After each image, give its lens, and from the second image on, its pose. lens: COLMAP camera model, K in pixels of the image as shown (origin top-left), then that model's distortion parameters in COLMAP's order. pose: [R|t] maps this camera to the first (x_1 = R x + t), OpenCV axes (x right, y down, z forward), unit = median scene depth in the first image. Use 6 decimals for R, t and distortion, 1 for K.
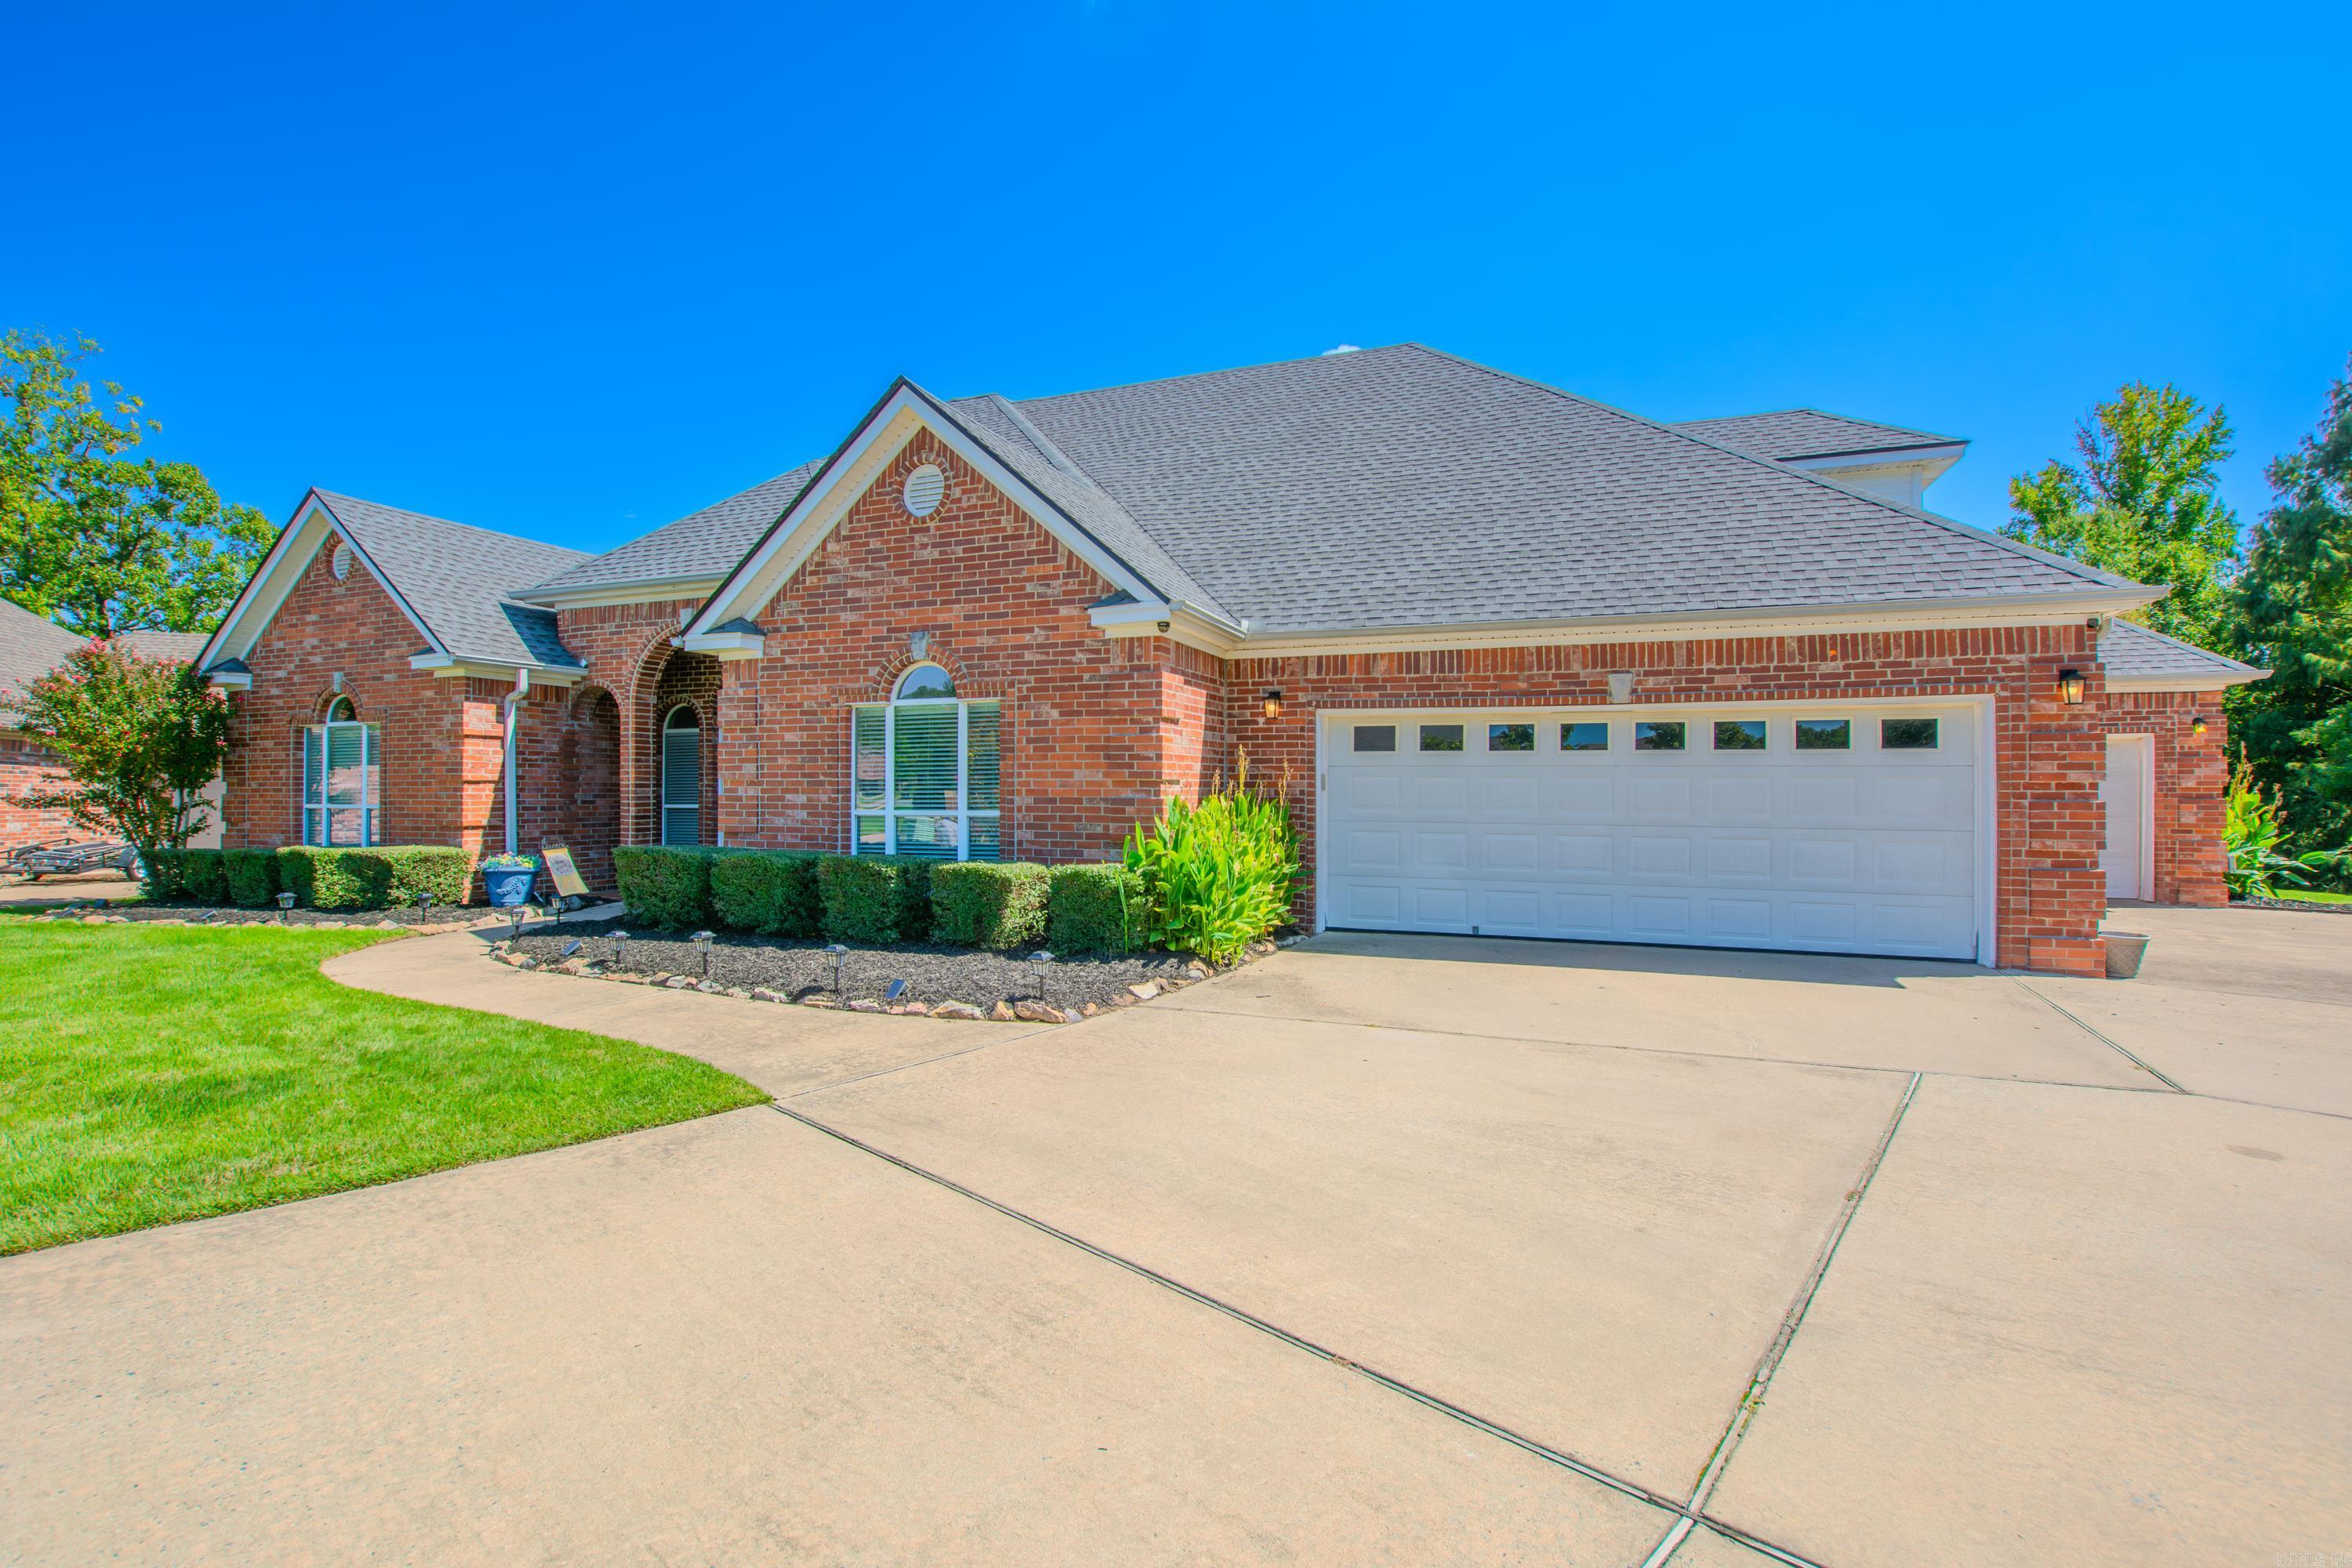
lens RADIAL K [[1020.3, 0, 1154.8], [0, 1020.3, 793.1], [0, 0, 1]] dist [0.004649, -0.002636]
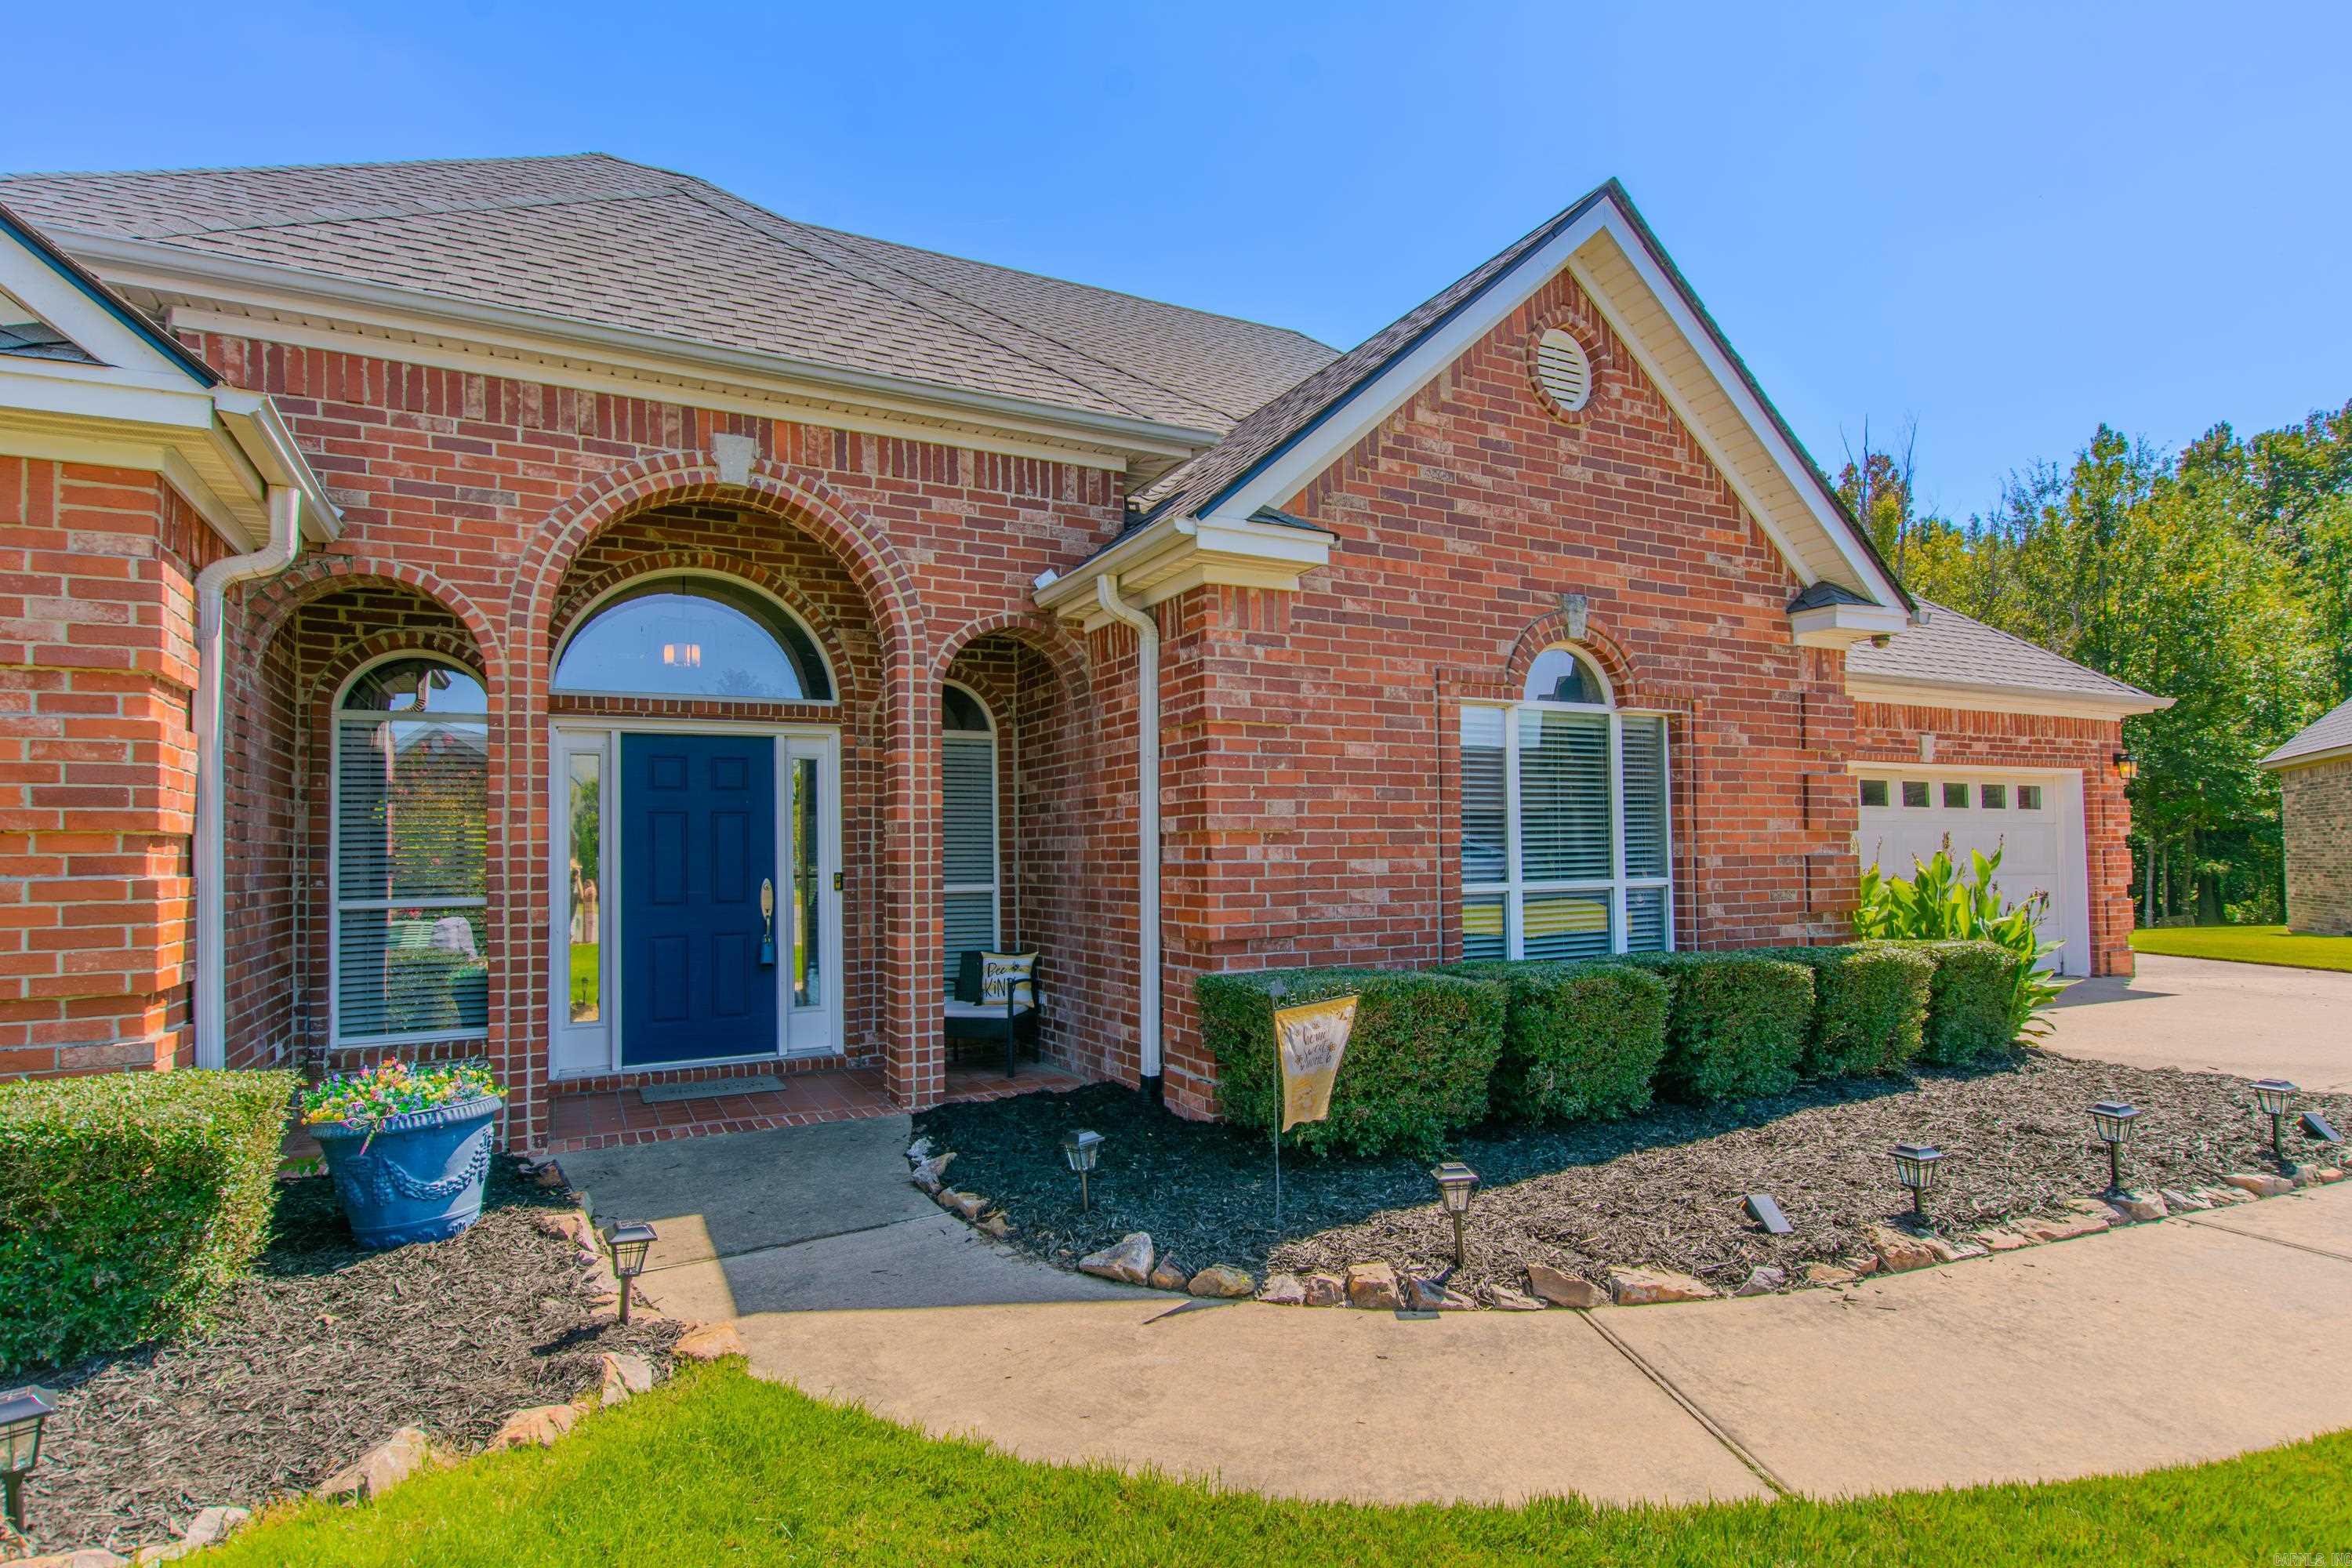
lens RADIAL K [[1168.7, 0, 1195.1], [0, 1168.7, 820.8], [0, 0, 1]] dist [0.012828, -0.000316]
pose [[0.663894, 0.011129, 0.747744, -0.921550], [0.014757, 0.999500, -0.027978, -0.003166], [-0.747681, 0.029609, 0.663397, 0.707074]]
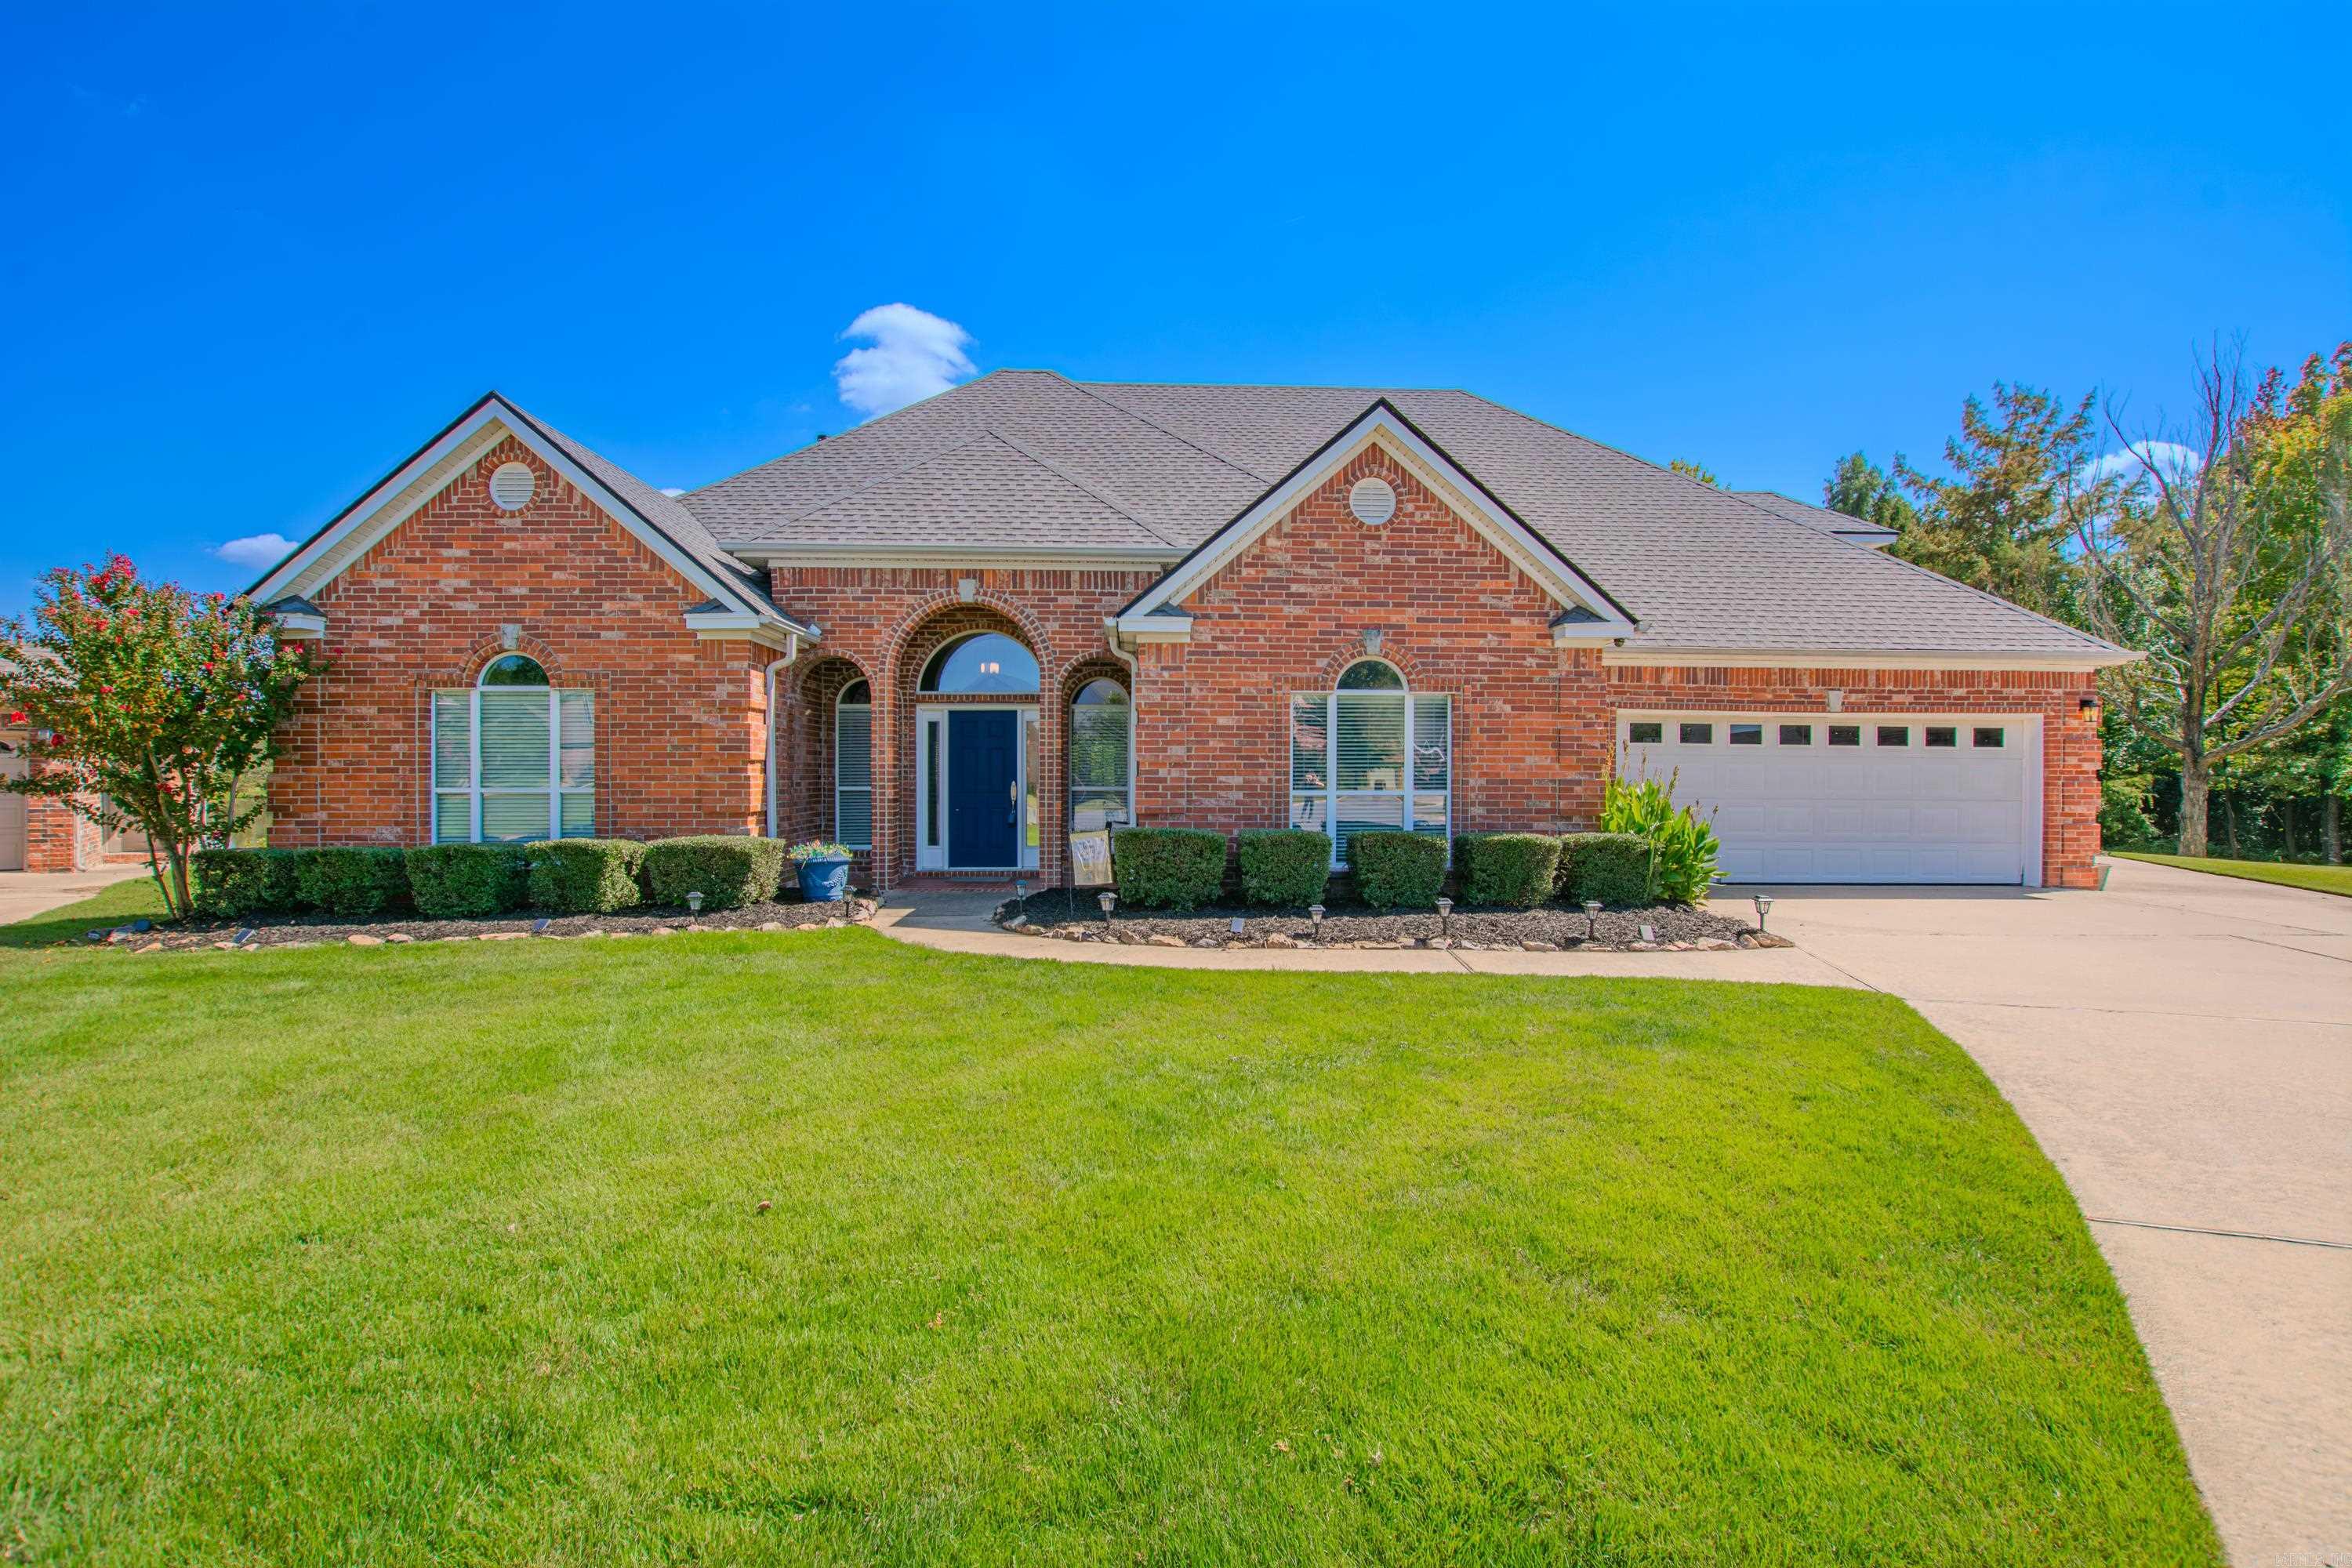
lens RADIAL K [[1026.4, 0, 1185.5], [0, 1026.4, 785.2], [0, 0, 1]] dist [-0.002804, 0.001097]
pose [[0.916209, -0.002943, 0.400689, -0.866389], [-0.001416, 0.999943, 0.010584, -0.000688], [-0.400698, -0.010265, 0.916153, 0.061429]]
